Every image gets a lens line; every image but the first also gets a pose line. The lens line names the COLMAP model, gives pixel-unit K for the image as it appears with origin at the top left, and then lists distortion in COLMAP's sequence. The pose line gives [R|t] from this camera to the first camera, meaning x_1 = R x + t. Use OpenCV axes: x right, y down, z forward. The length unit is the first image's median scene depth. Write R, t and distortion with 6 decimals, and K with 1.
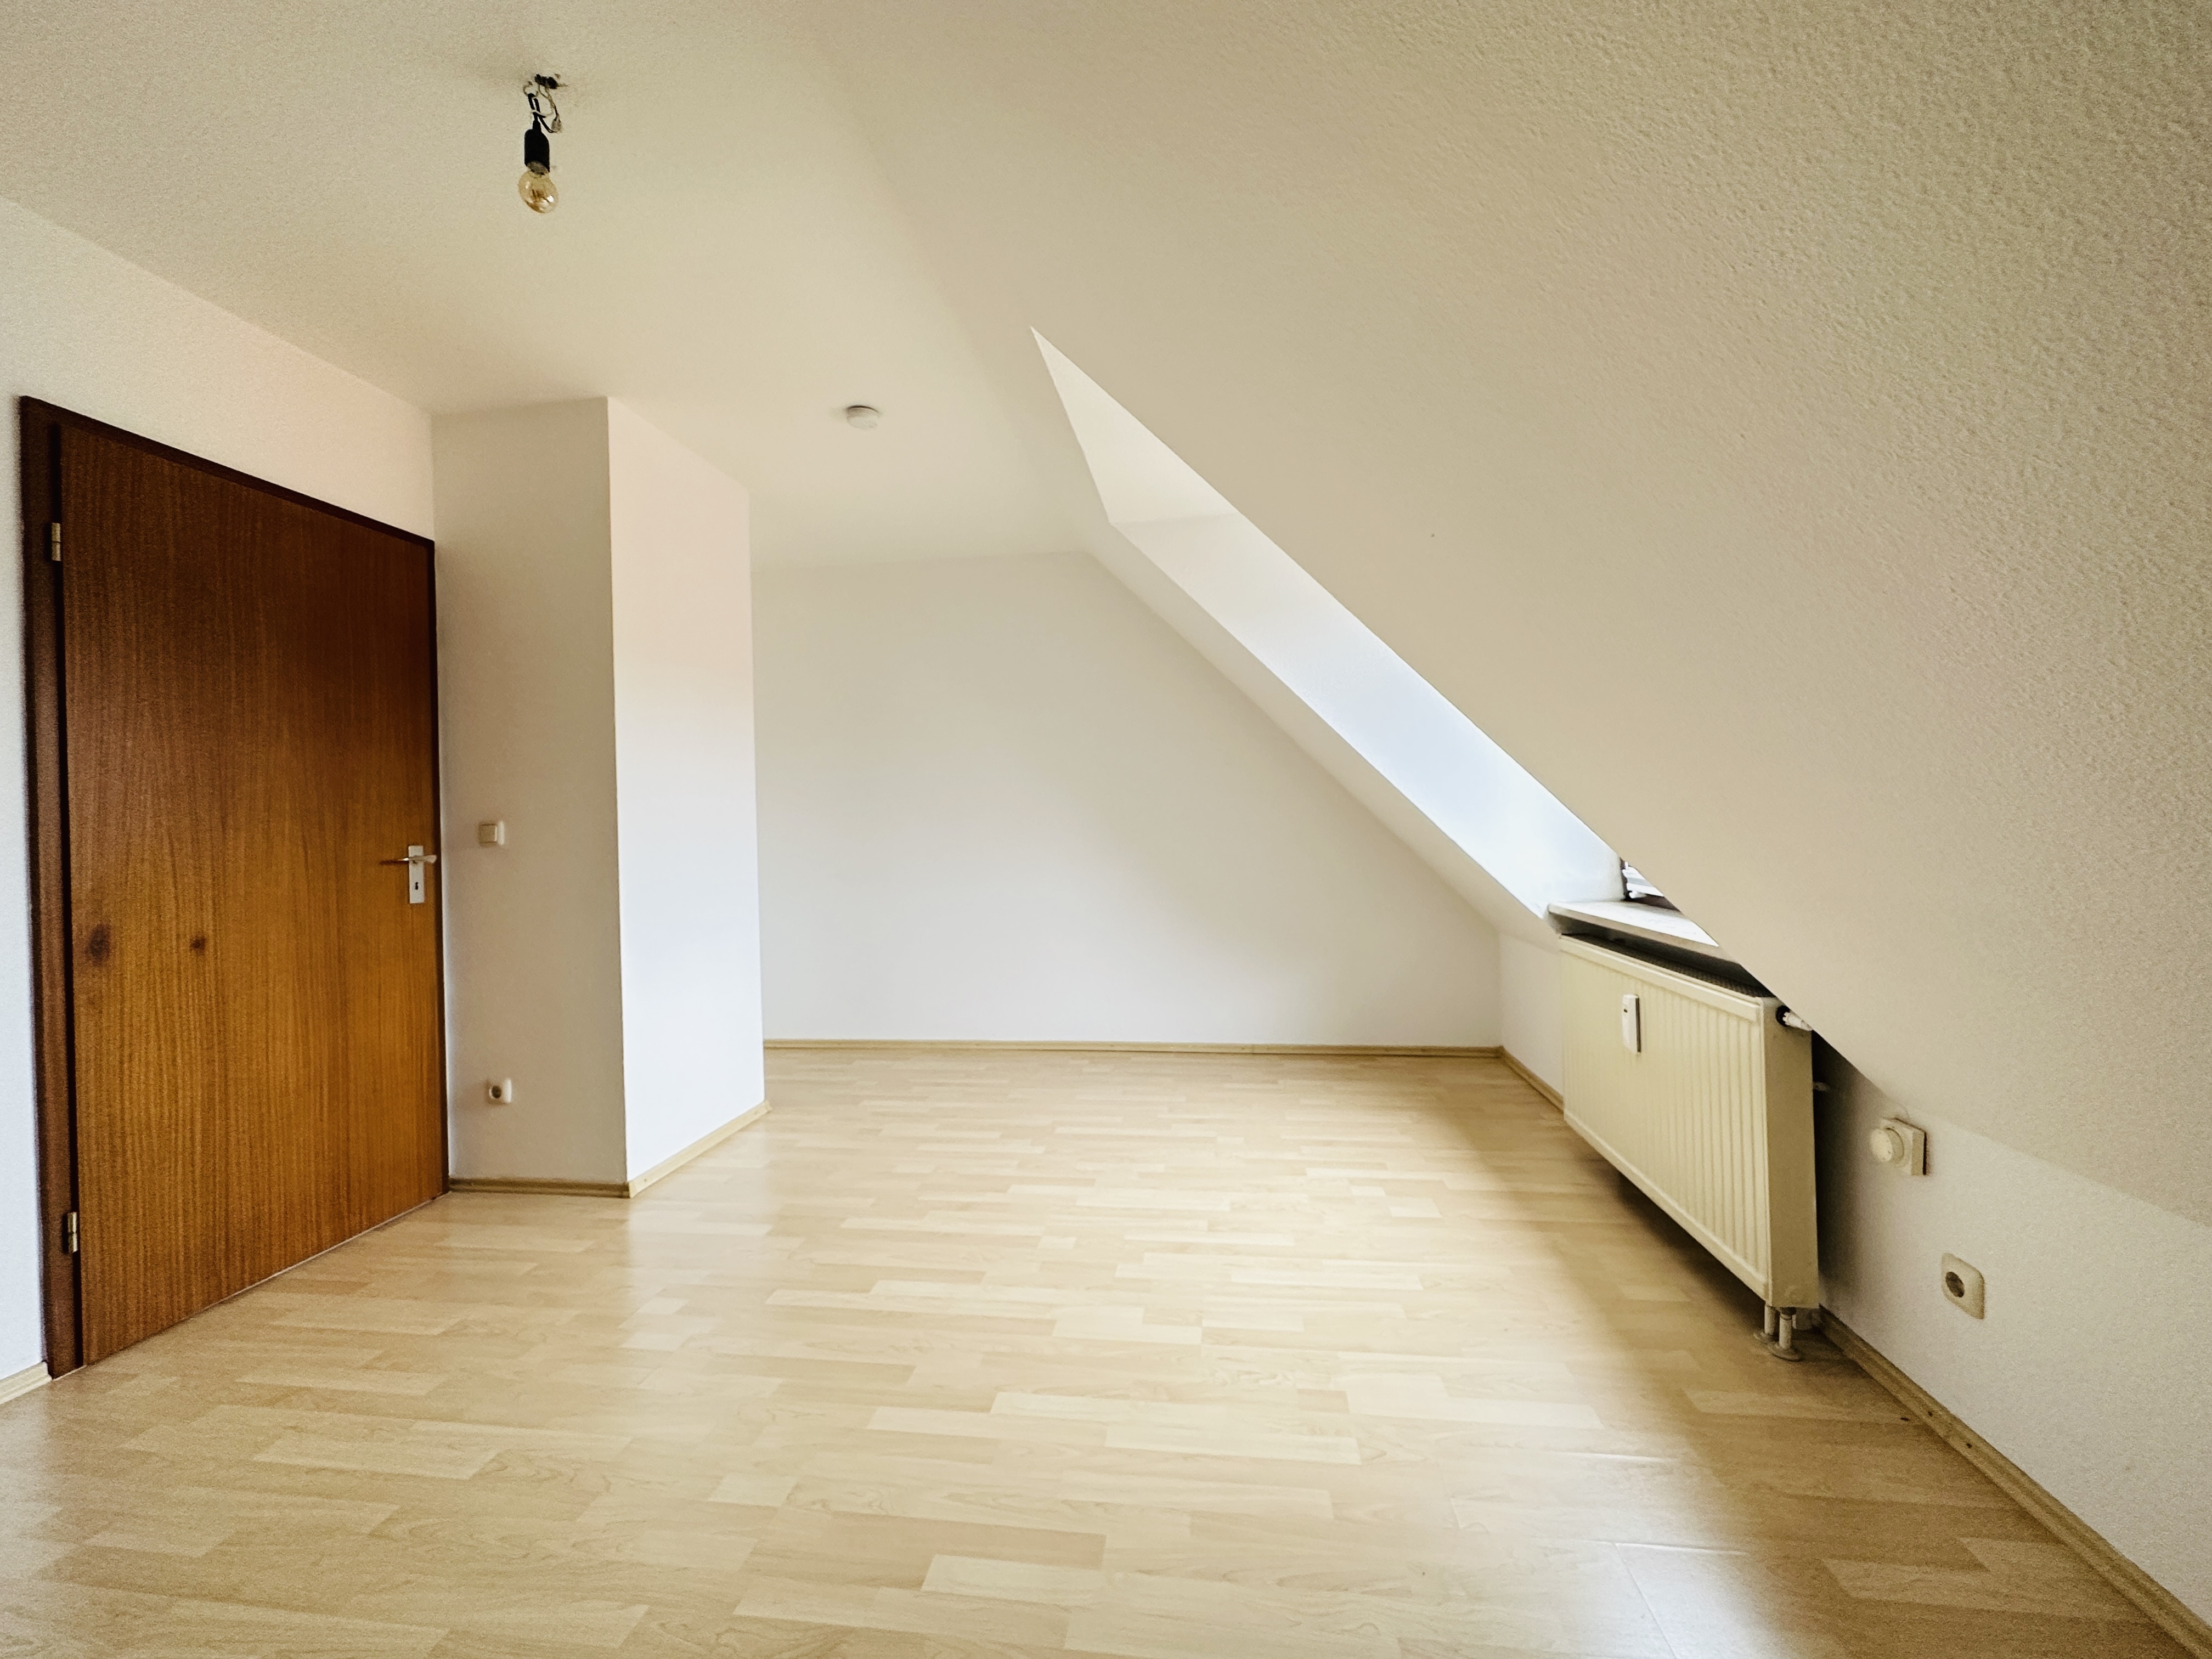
lens RADIAL K [[882.2, 0, 1109.2], [0, 882.2, 826.1], [0, 0, 1]] dist [-0.000686, 0.000038]
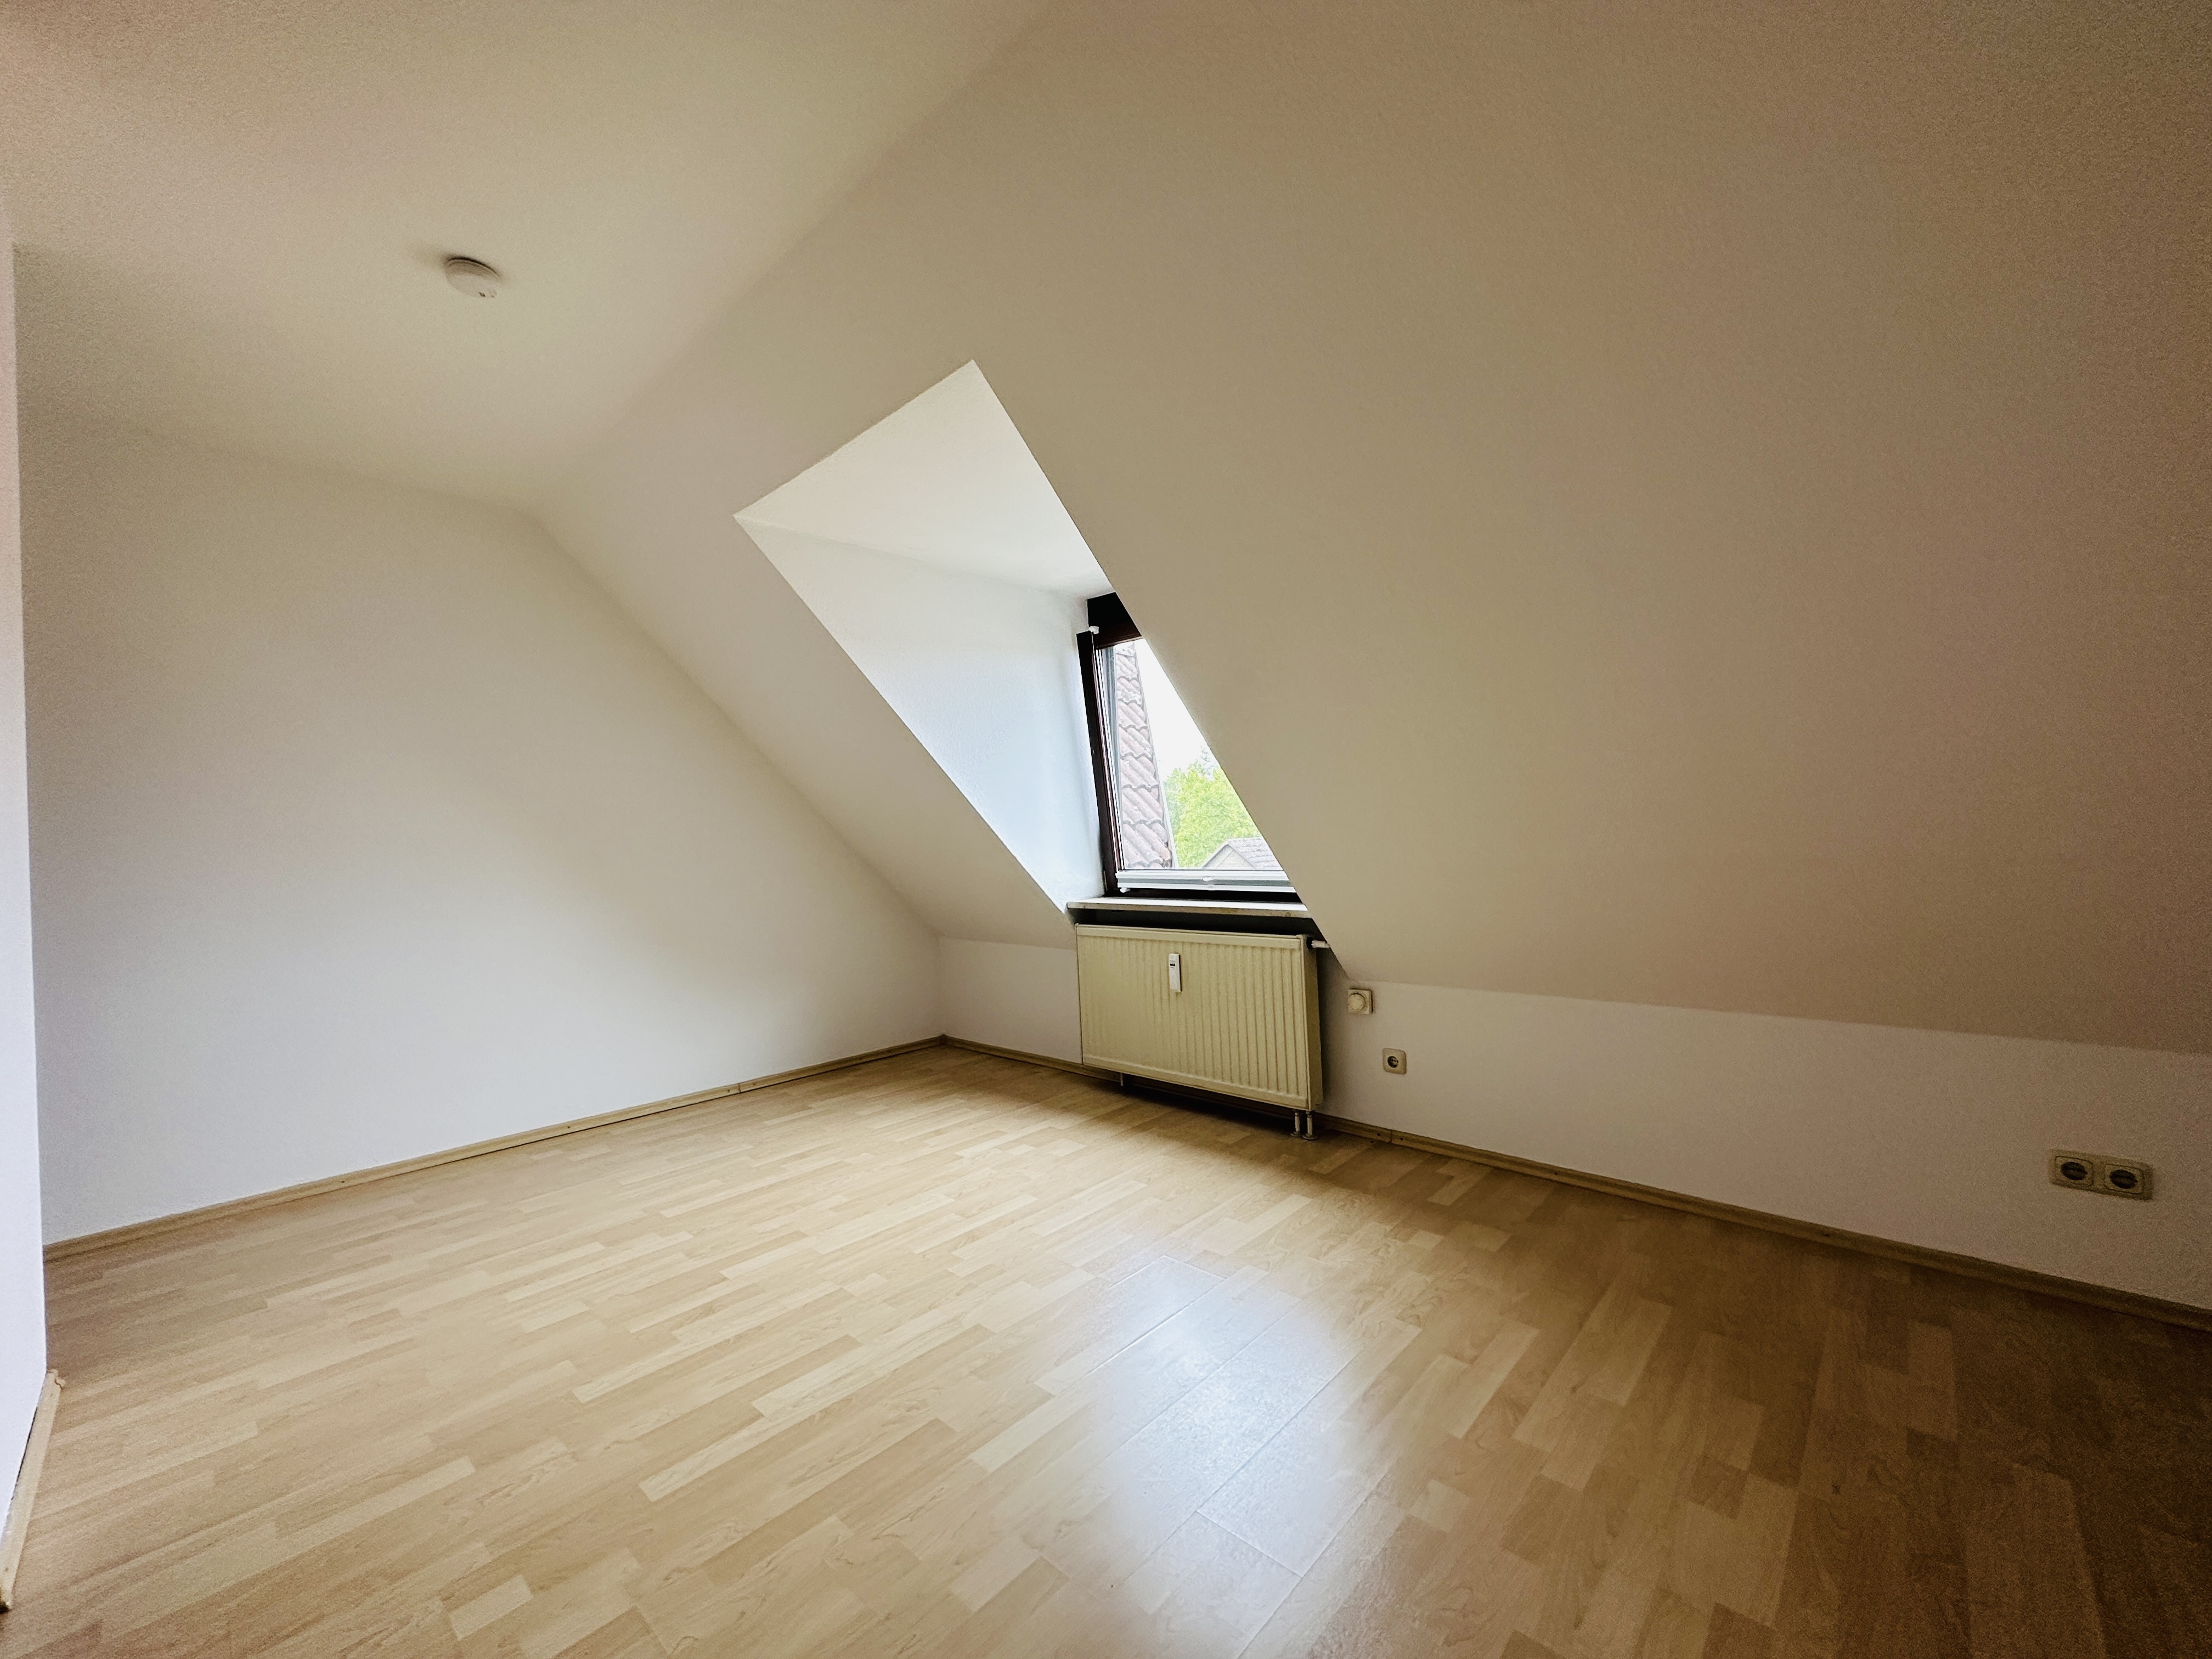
lens RADIAL K [[882.2, 0, 1109.2], [0, 882.2, 826.1], [0, 0, 1]] dist [-0.000686, 0.000038]
pose [[0.574383, 0.008839, 0.818539, -0.597192], [0.022686, 0.999386, -0.026711, 0.012898], [-0.818272, 0.033912, 0.573830, 0.202095]]
